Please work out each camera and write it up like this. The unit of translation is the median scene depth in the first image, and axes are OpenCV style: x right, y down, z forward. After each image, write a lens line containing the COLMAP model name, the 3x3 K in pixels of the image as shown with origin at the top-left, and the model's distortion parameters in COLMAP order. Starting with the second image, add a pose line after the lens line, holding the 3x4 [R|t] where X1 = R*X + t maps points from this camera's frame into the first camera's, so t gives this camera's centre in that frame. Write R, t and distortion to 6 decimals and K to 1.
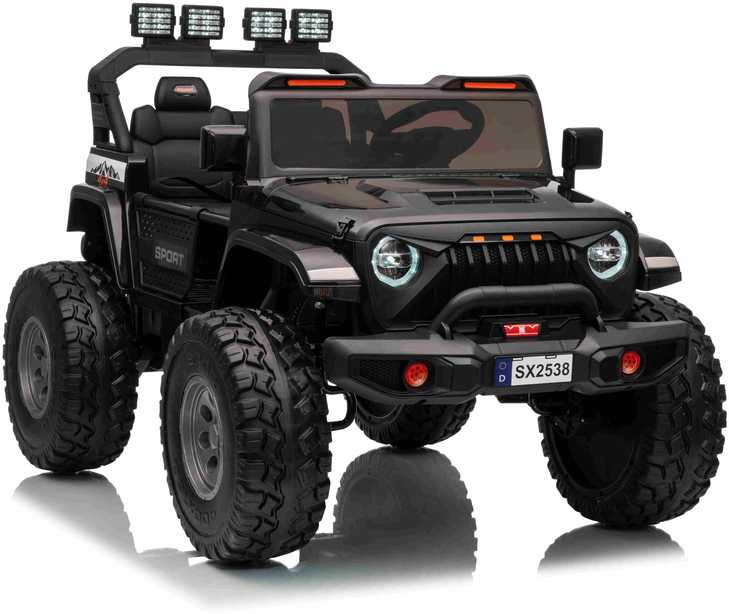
lens RADIAL K [[2082.9, 0, 364.5], [0, 2082.9, 307.0], [0, 0, 1]] dist [0.004218, -0.663008]
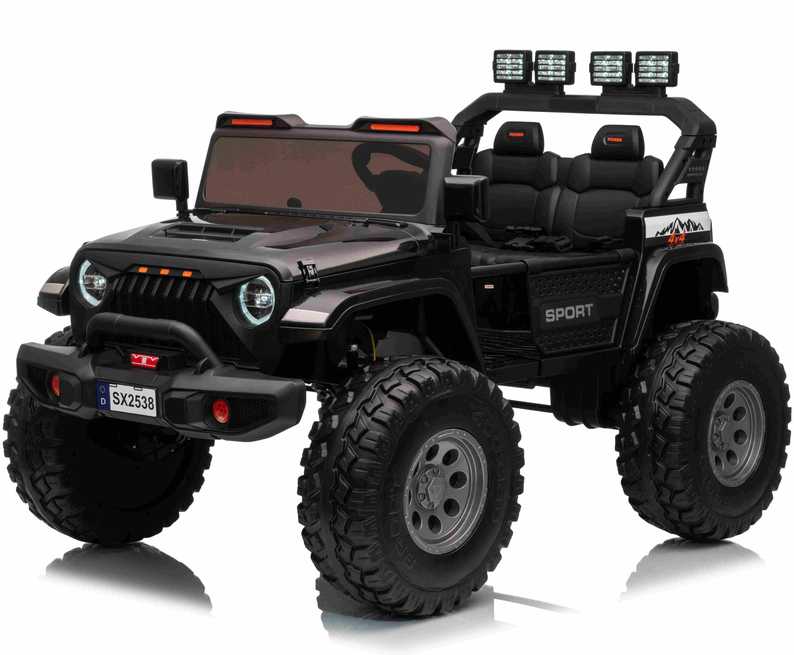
lens RADIAL K [[2261.5, 0, 397.2], [0, 2261.5, 213.2], [0, 0, 1]] dist [-0.726159, 12.127411]
pose [[0.370087, 0.039271, -0.928167, 1.127231], [-0.116571, 0.993172, -0.004459, -0.069615], [0.921655, 0.109847, 0.372138, 0.690331]]
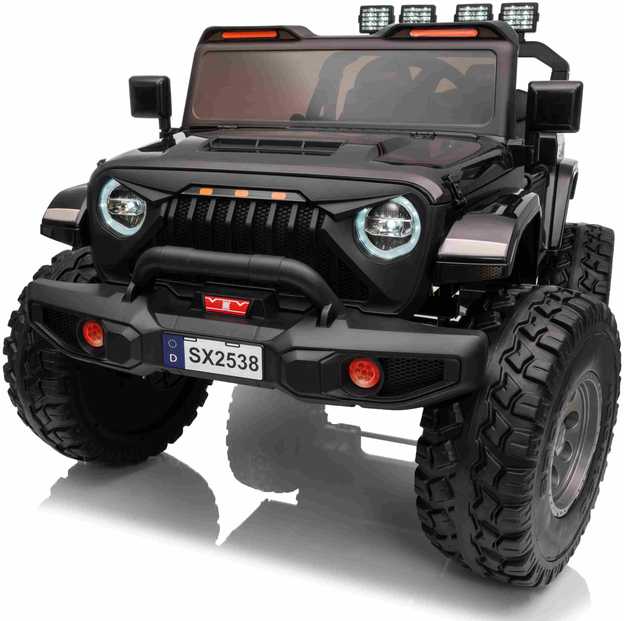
lens RADIAL K [[809.9, 0, 309.4], [0, 809.9, 292.1], [0, 0, 1]] dist [0.004502, -0.013379]
pose [[0.660880, 0.157930, -0.733686, 0.328309], [-0.102196, 0.987439, 0.120497, -0.035825], [0.743501, -0.004654, 0.668719, 0.802037]]
